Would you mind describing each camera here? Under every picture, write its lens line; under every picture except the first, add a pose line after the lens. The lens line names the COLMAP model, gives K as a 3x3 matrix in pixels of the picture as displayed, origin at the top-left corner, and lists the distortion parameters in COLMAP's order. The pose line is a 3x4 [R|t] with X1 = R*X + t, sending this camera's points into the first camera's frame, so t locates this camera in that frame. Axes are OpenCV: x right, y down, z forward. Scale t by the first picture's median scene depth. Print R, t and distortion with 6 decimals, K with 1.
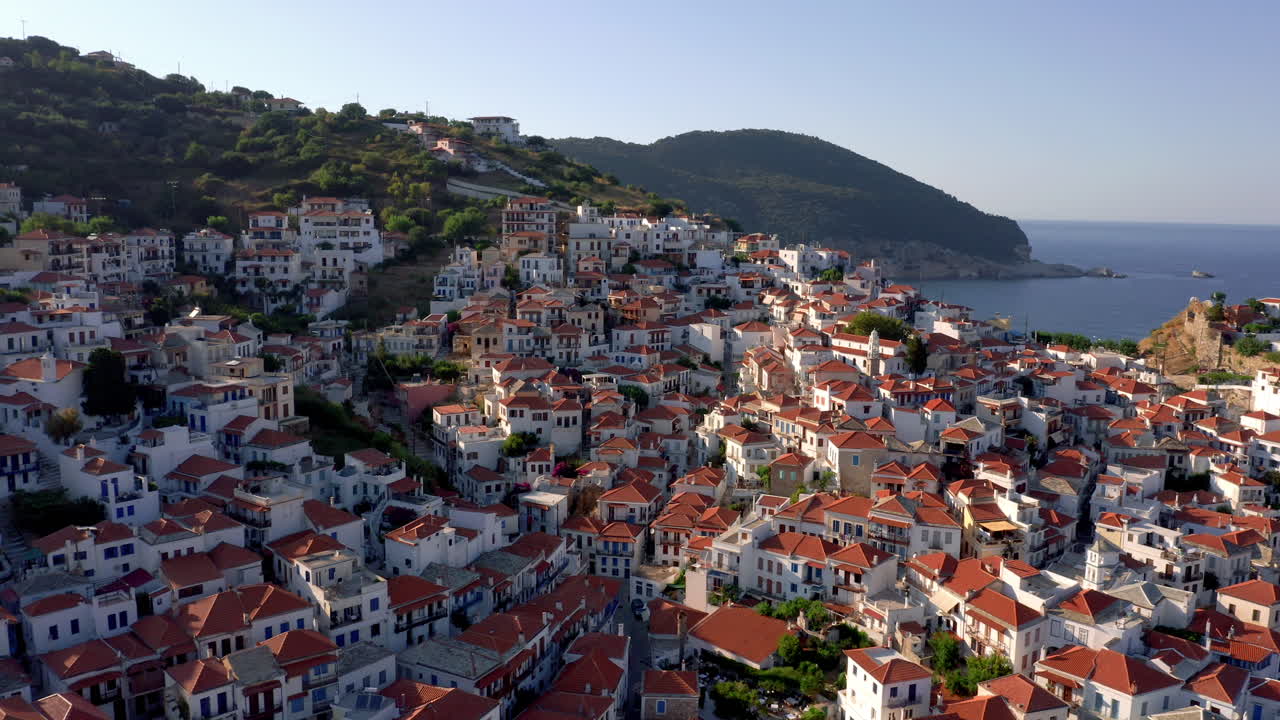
lens RADIAL K [[1042.6, 0, 640.0], [0, 1042.6, 360.0], [0, 0, 1]] dist [-0.075999, -0.000836]
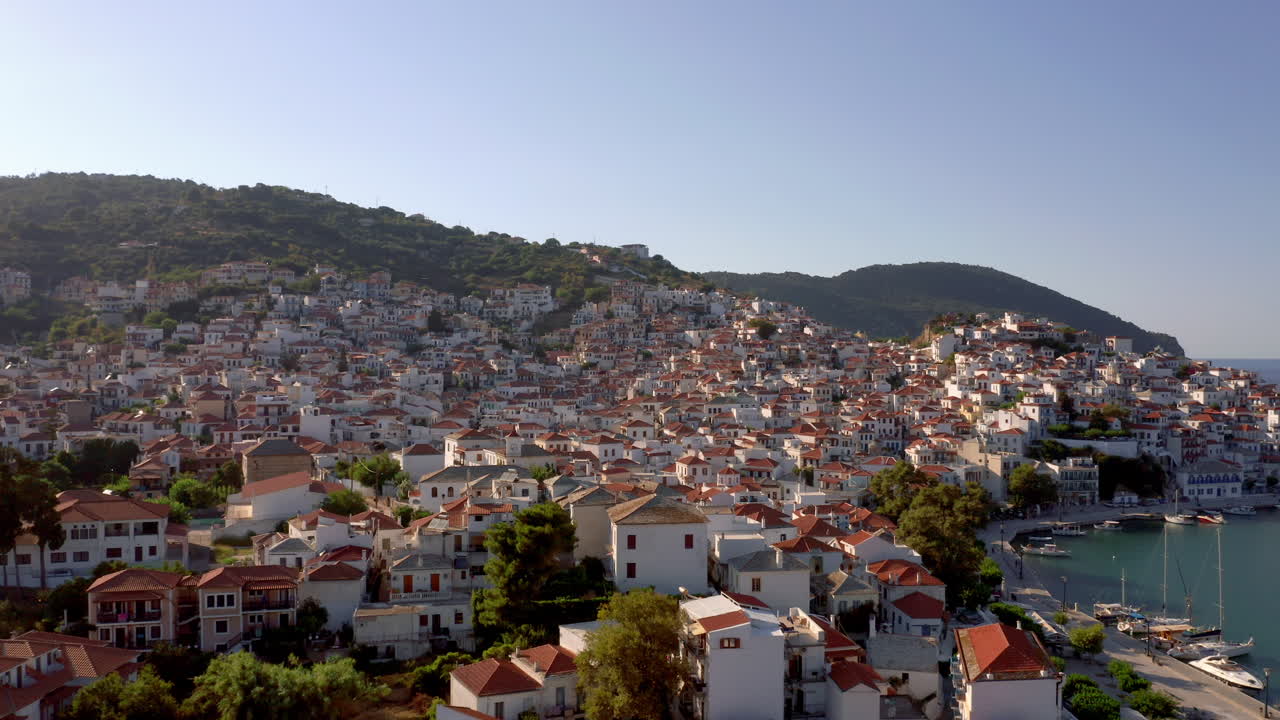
lens RADIAL K [[1042.6, 0, 640.0], [0, 1042.6, 360.0], [0, 0, 1]] dist [-0.075999, -0.000836]
pose [[0.971405, -0.009231, -0.237250, 0.339743], [-0.023973, 0.990324, -0.136687, 0.233042], [0.236216, 0.138466, 0.961784, -0.769956]]
